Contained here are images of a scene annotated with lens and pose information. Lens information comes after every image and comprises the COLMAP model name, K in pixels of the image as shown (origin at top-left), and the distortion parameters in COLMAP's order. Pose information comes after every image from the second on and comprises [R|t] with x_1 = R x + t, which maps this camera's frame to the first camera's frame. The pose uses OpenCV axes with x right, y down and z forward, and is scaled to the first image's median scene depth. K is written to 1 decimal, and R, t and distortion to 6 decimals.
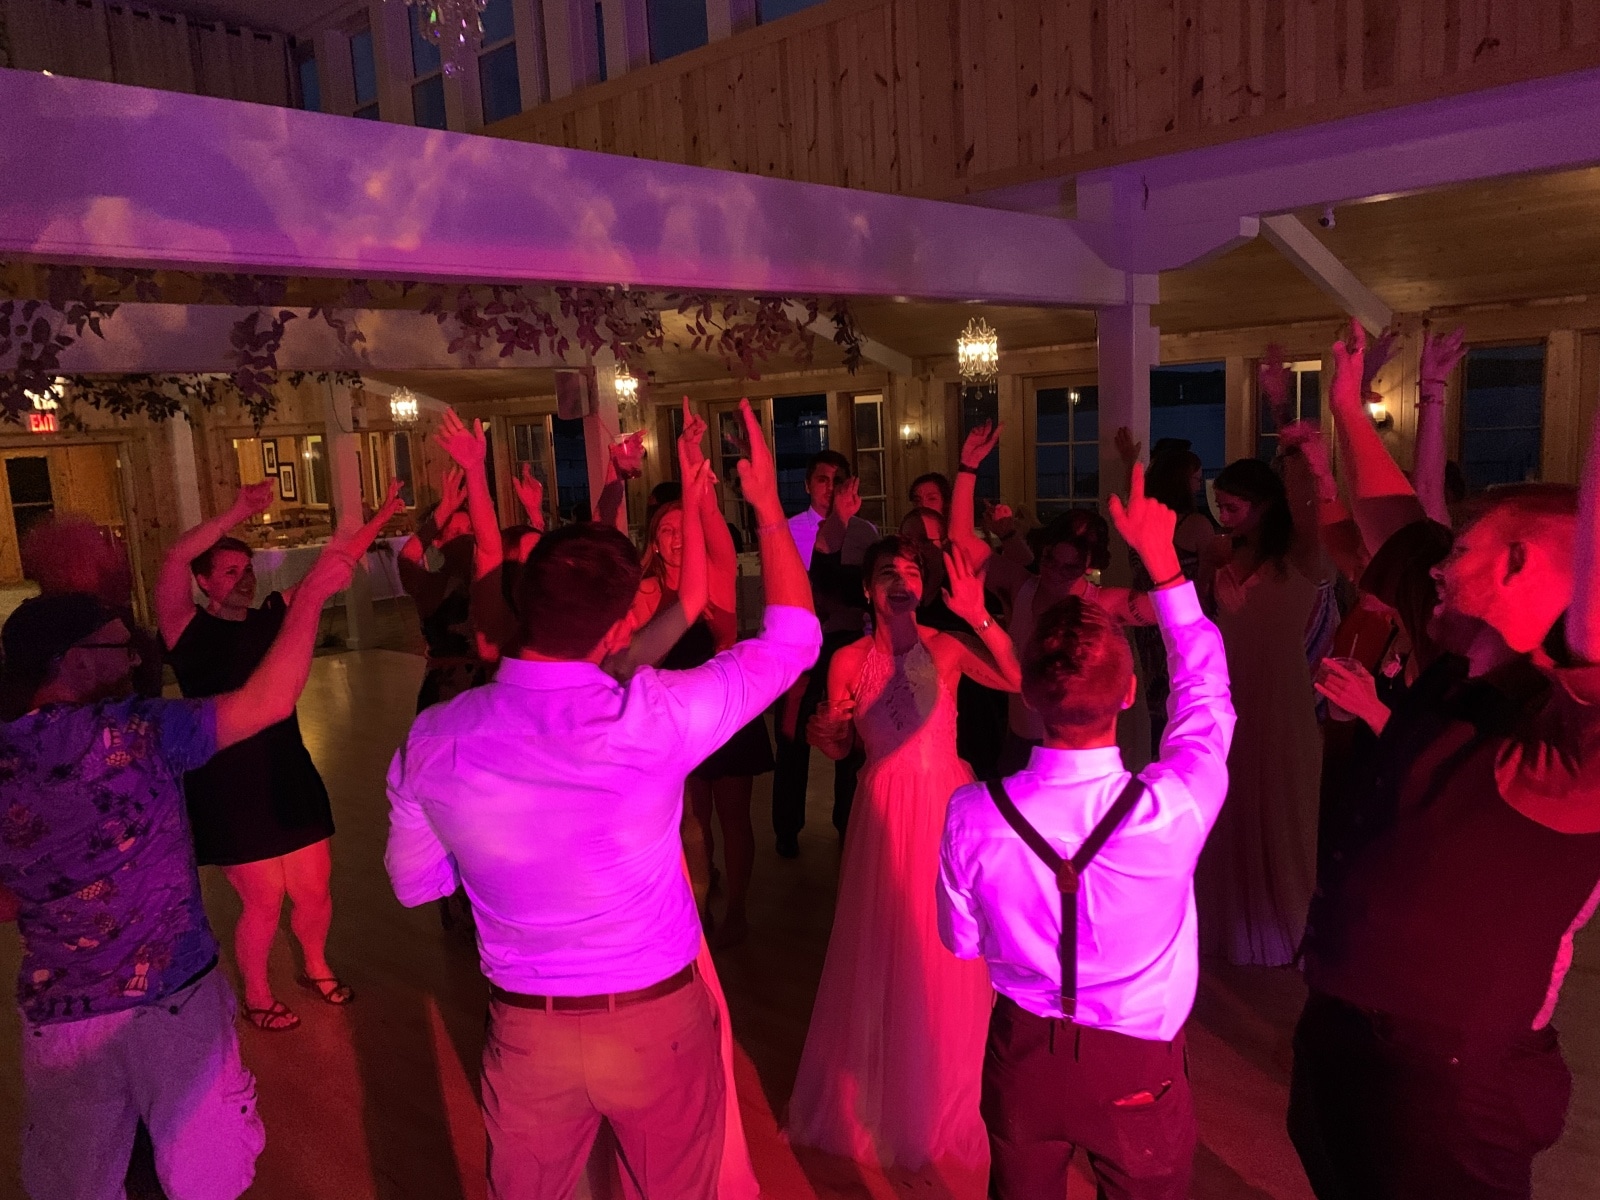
lens RADIAL K [[1290.5, 0, 783.5], [0, 1290.5, 603.0], [0, 0, 1]] dist [0.061579, -0.067873]
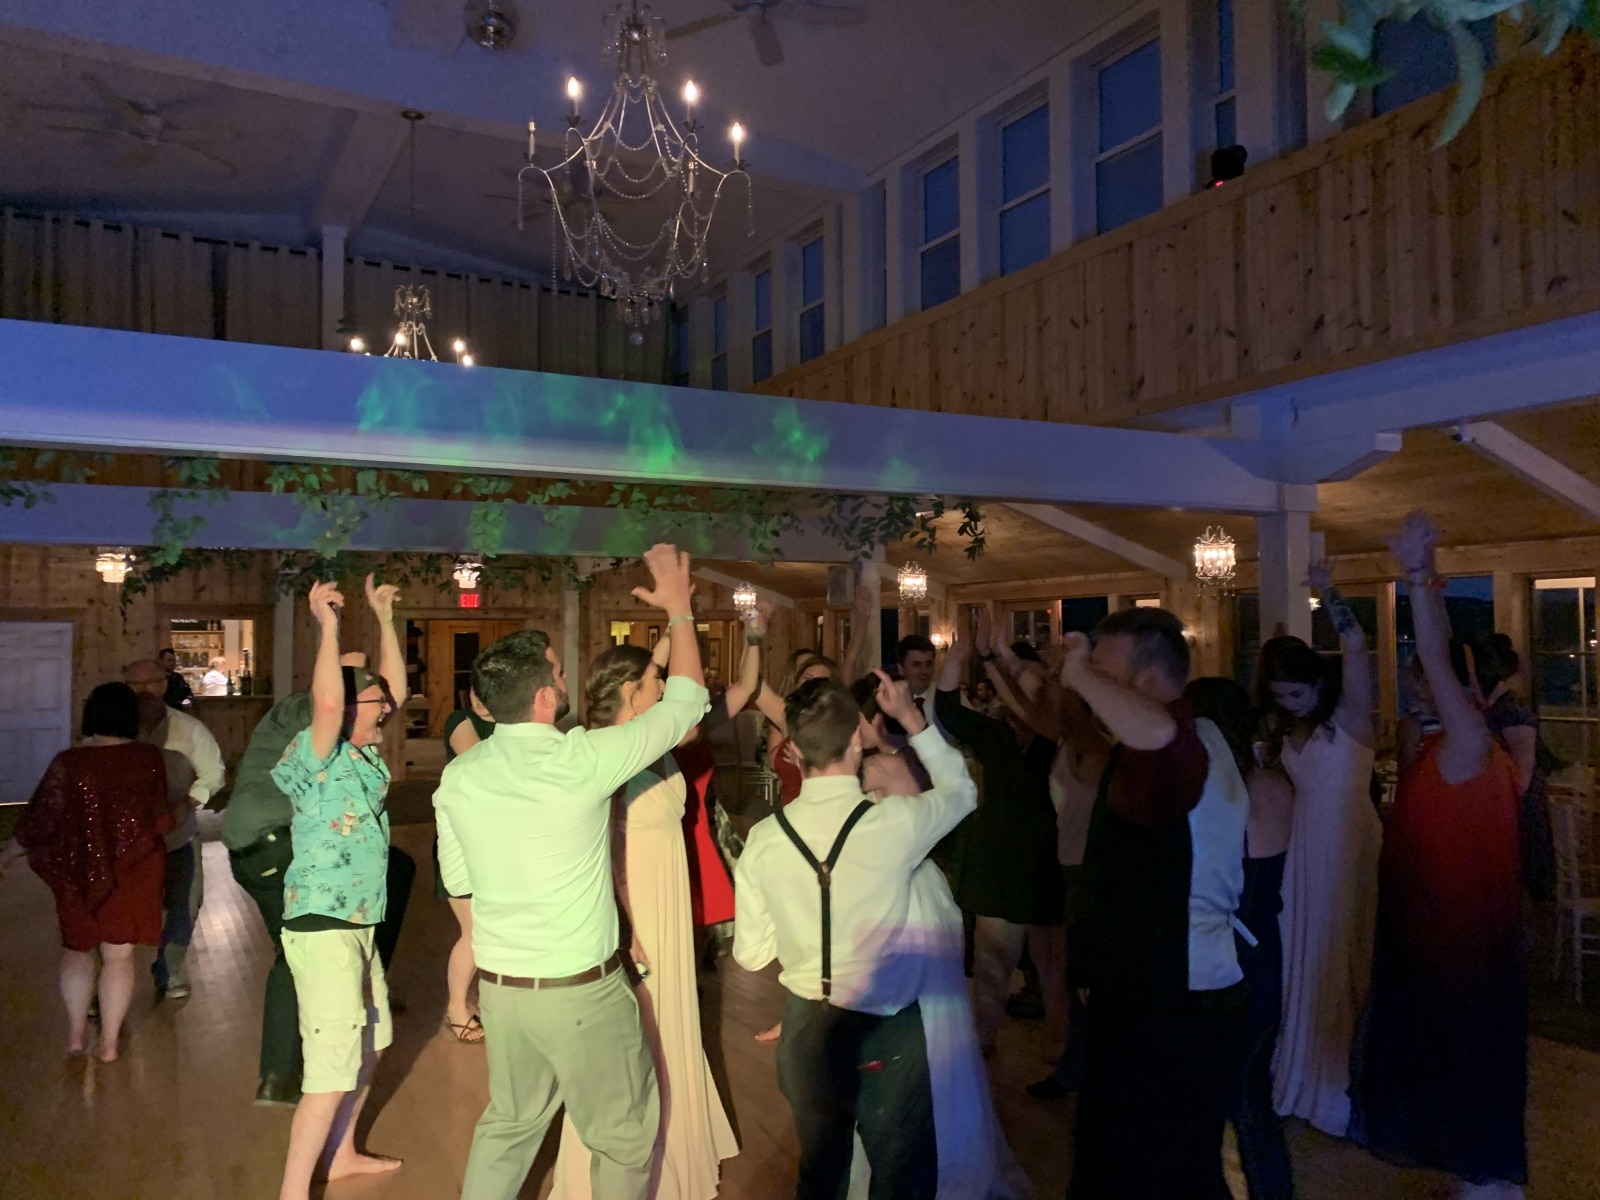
lens RADIAL K [[1290.5, 0, 783.5], [0, 1290.5, 603.0], [0, 0, 1]] dist [0.061579, -0.067873]
pose [[0.947023, 0.034276, -0.319331, 0.212038], [-0.086006, 0.985039, -0.149334, 0.044207], [0.309435, 0.168888, 0.935803, -0.136111]]
